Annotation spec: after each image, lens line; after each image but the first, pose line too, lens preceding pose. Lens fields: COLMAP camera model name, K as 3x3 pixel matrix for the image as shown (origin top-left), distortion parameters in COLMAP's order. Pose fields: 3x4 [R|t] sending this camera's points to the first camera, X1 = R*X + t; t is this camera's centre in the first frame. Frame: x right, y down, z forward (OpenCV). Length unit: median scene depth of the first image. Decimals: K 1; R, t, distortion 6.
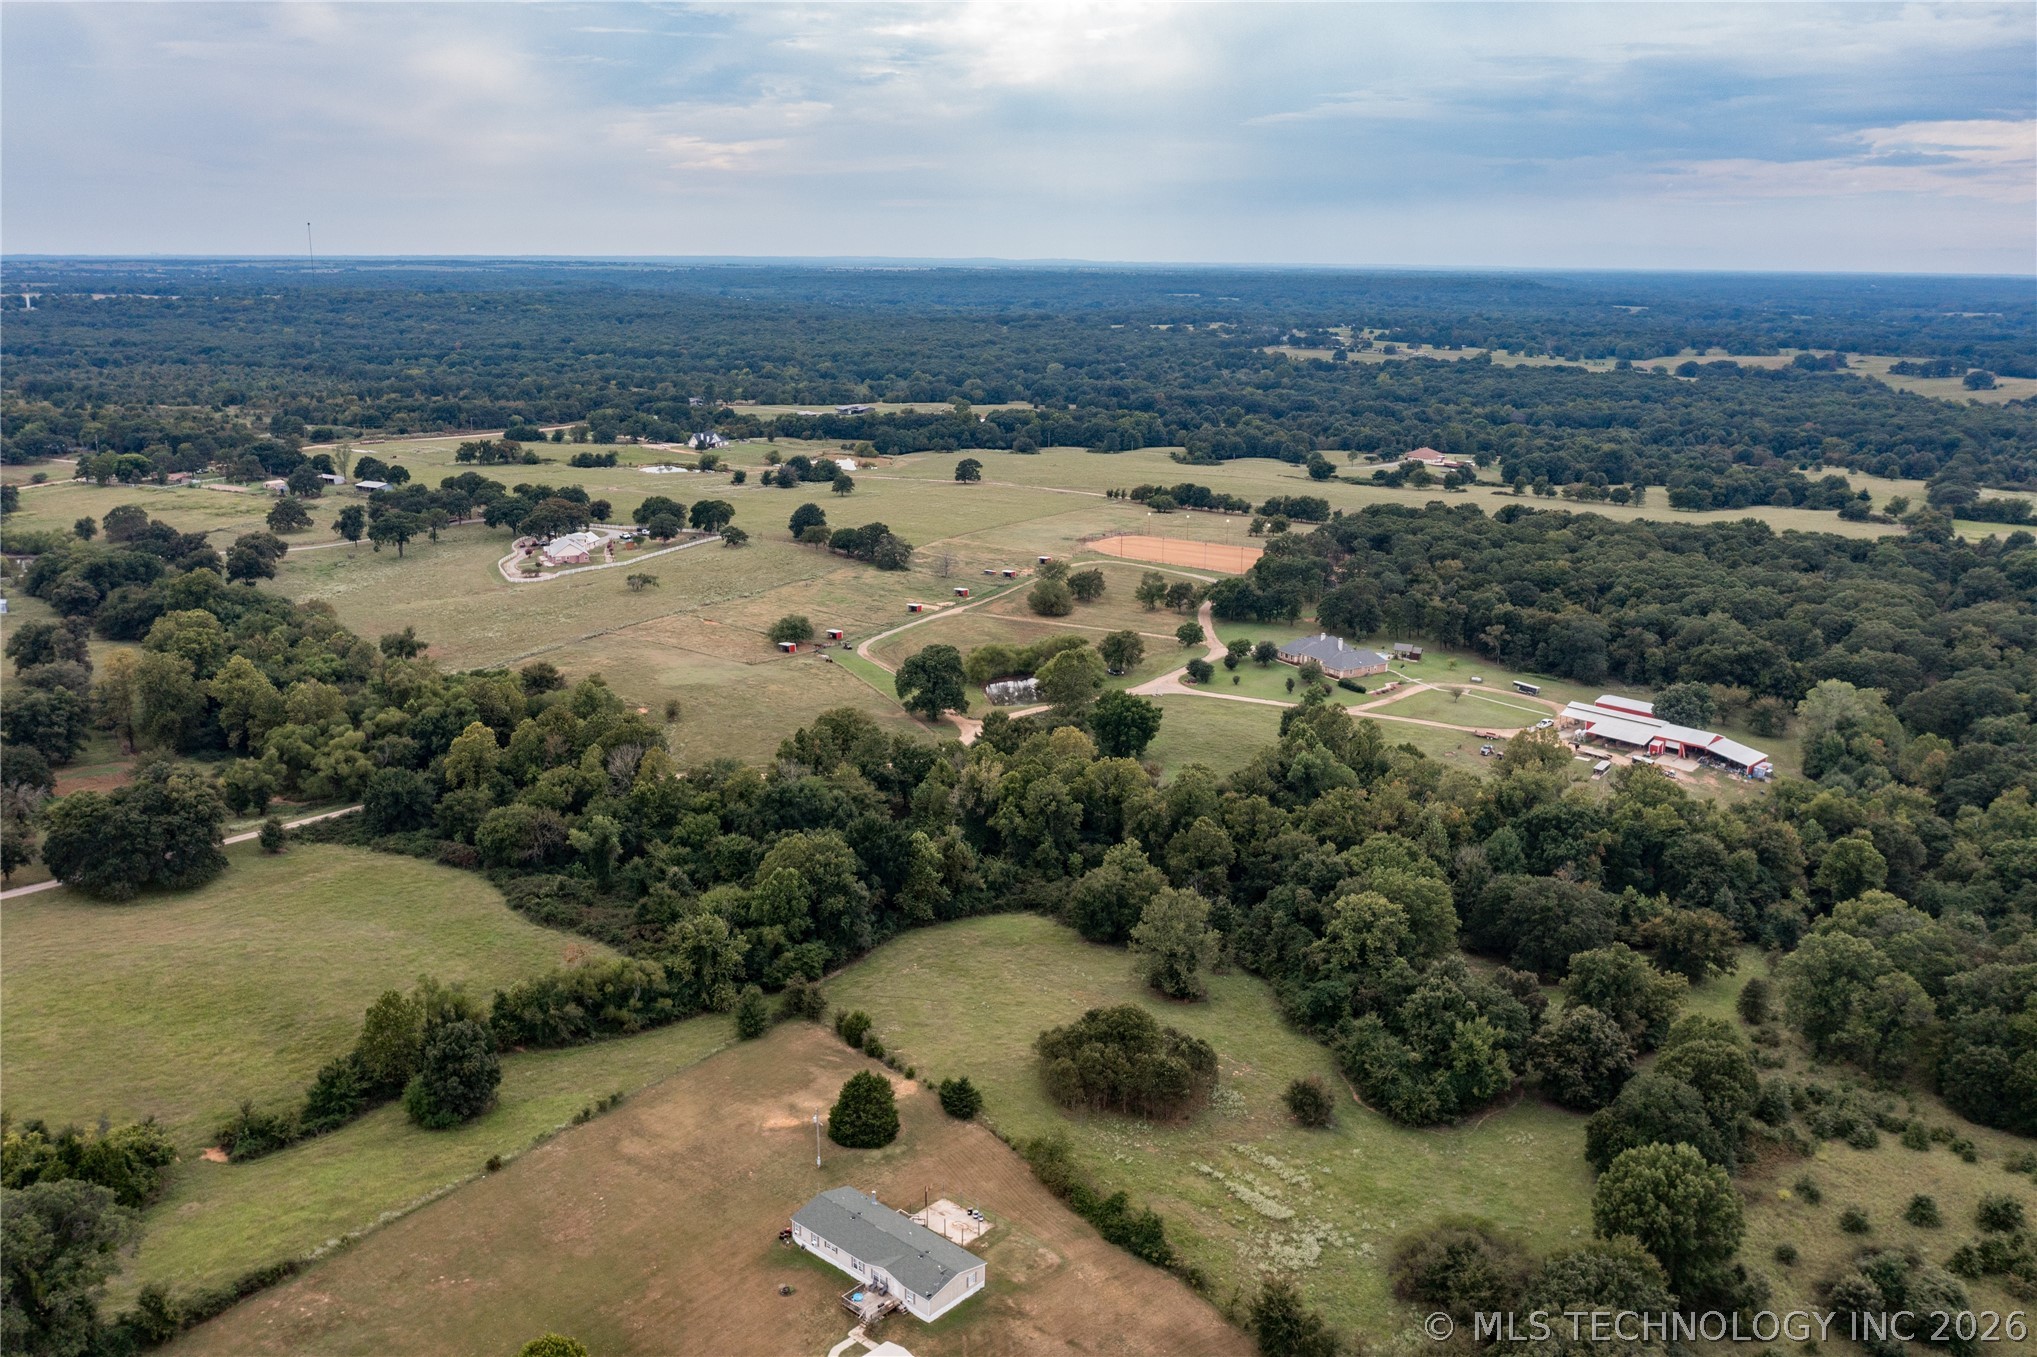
lens RADIAL K [[1575.5, 0, 1009.6], [0, 1575.5, 678.4], [0, 0, 1]] dist [-0.029275, 0.000848]
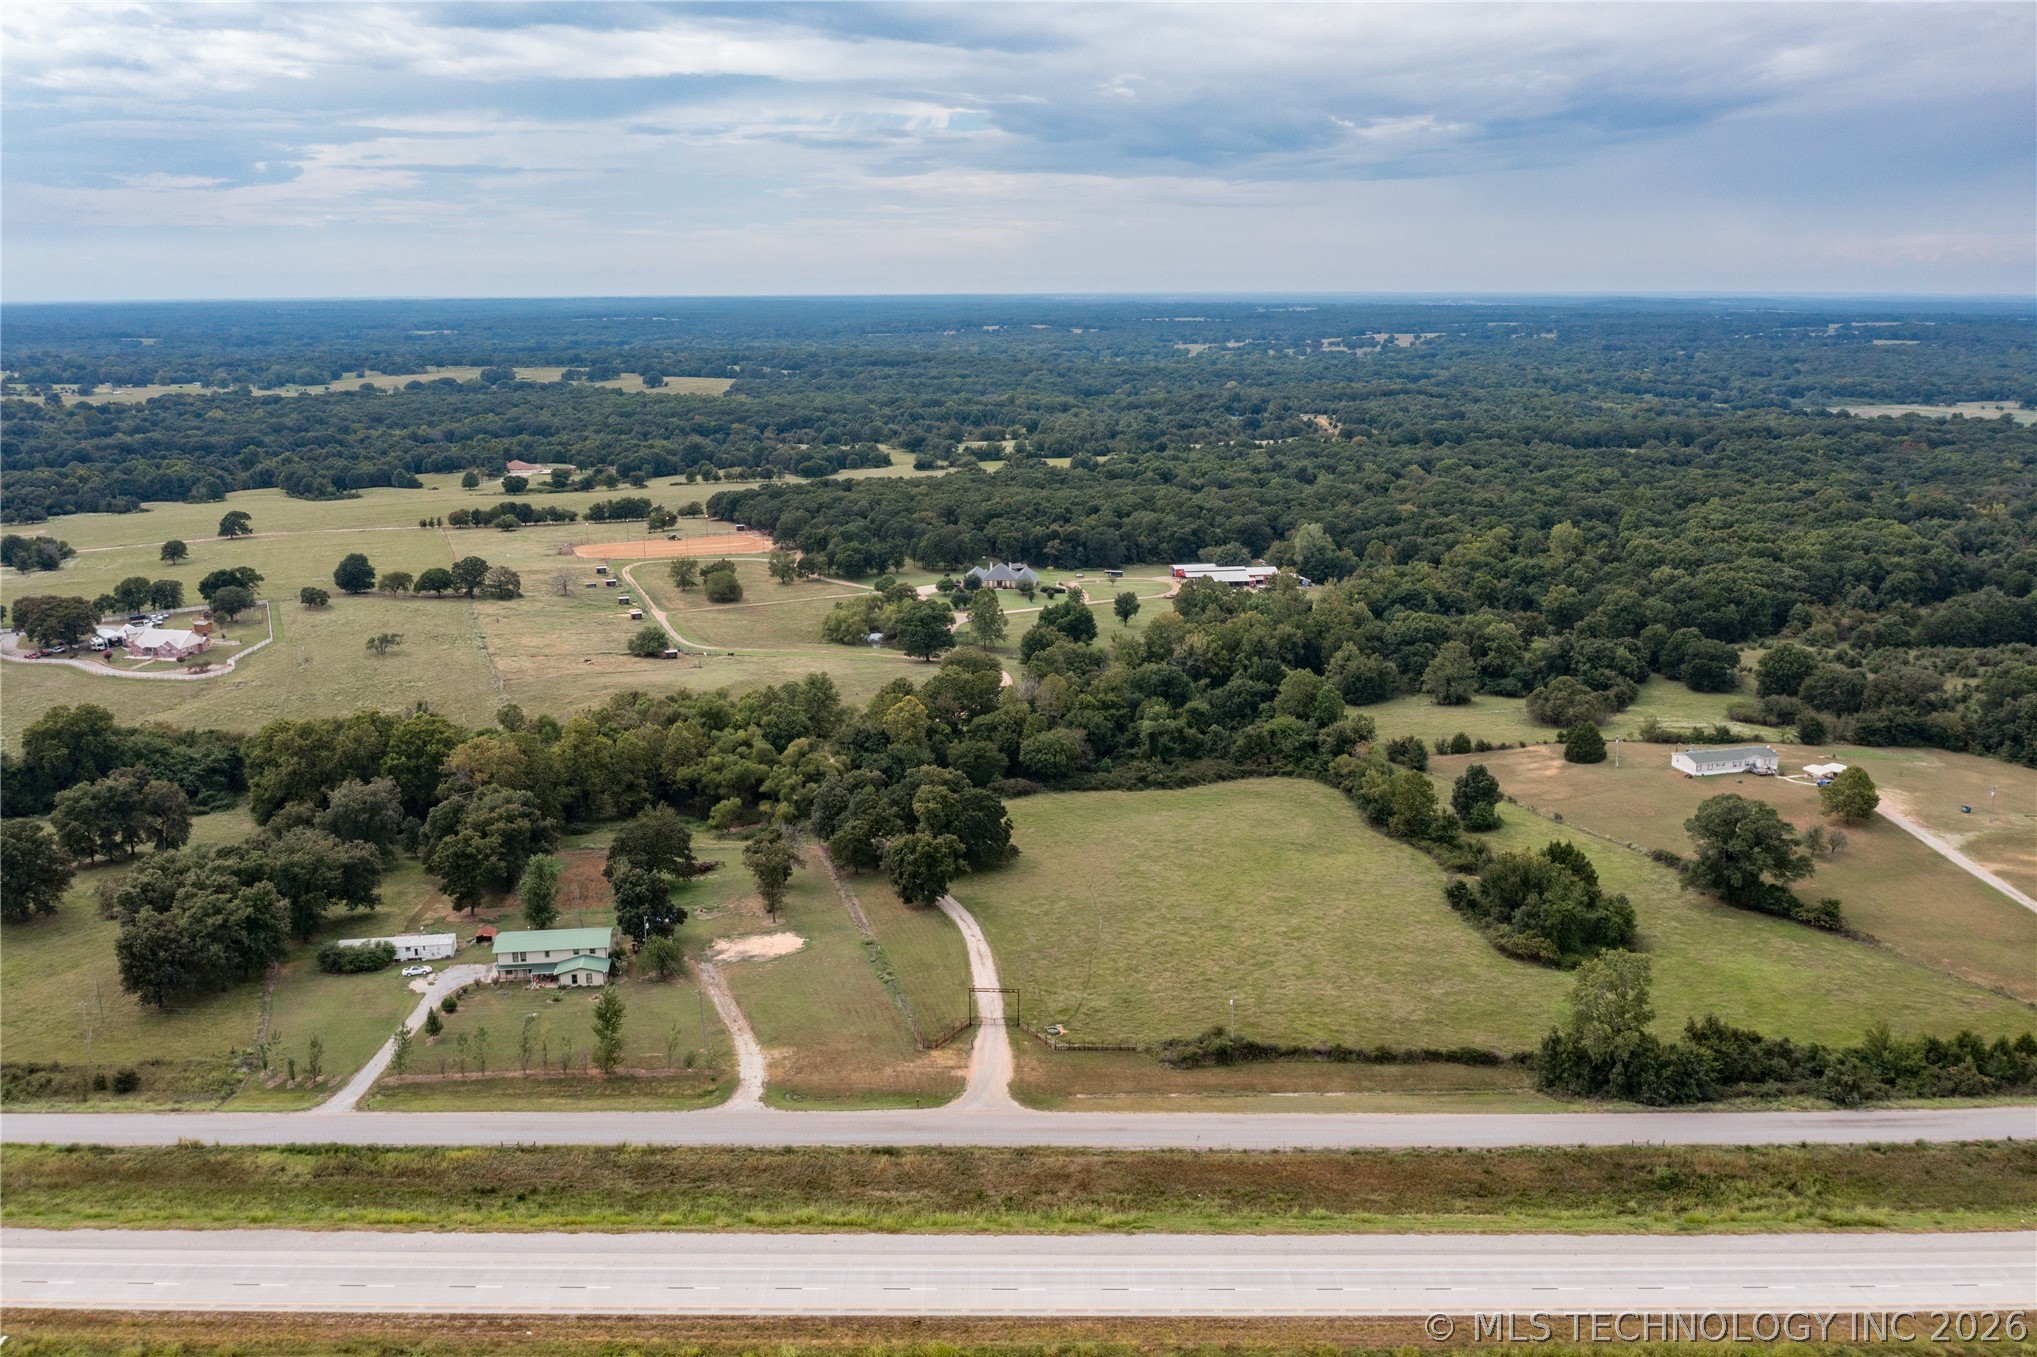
lens RADIAL K [[1575.5, 0, 1009.6], [0, 1575.5, 678.4], [0, 0, 1]] dist [-0.029275, 0.000848]
pose [[0.578157, -0.205332, 0.789666, -0.540439], [0.218839, 0.971380, 0.092359, -0.033084], [-0.786031, 0.119412, 0.606545, 0.116504]]
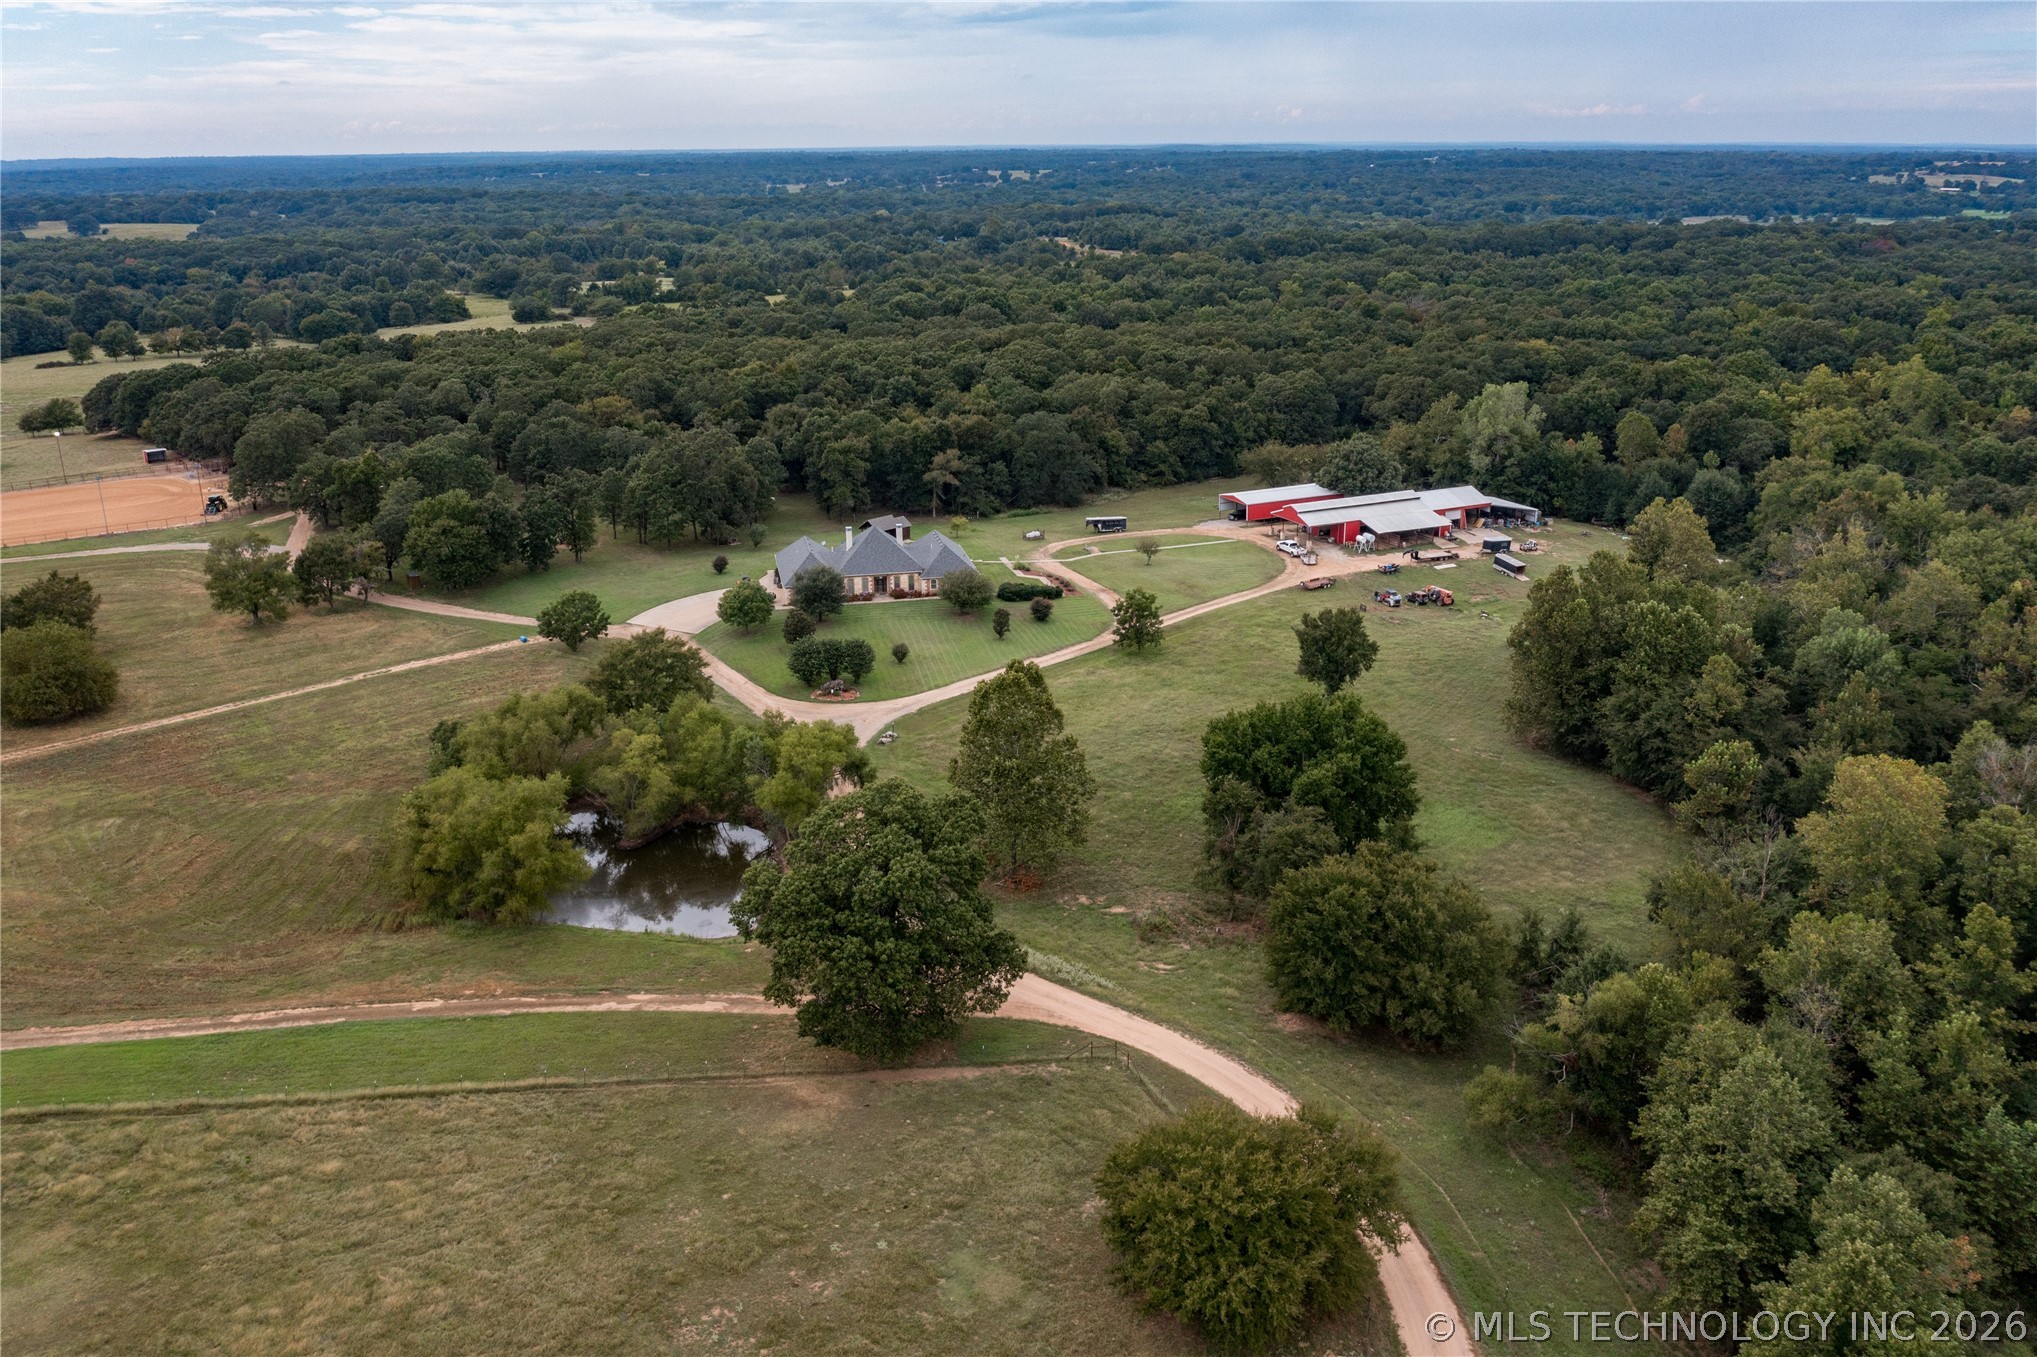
lens RADIAL K [[1608.2, 0, 1015.9], [0, 1608.2, 620.1], [0, 0, 1]] dist [-0.031272, -0.000886]
pose [[0.332677, -0.279957, 0.900528, -0.156248], [0.255765, 0.945913, 0.199581, -0.055363], [-0.907695, 0.163928, 0.386287, 0.472278]]
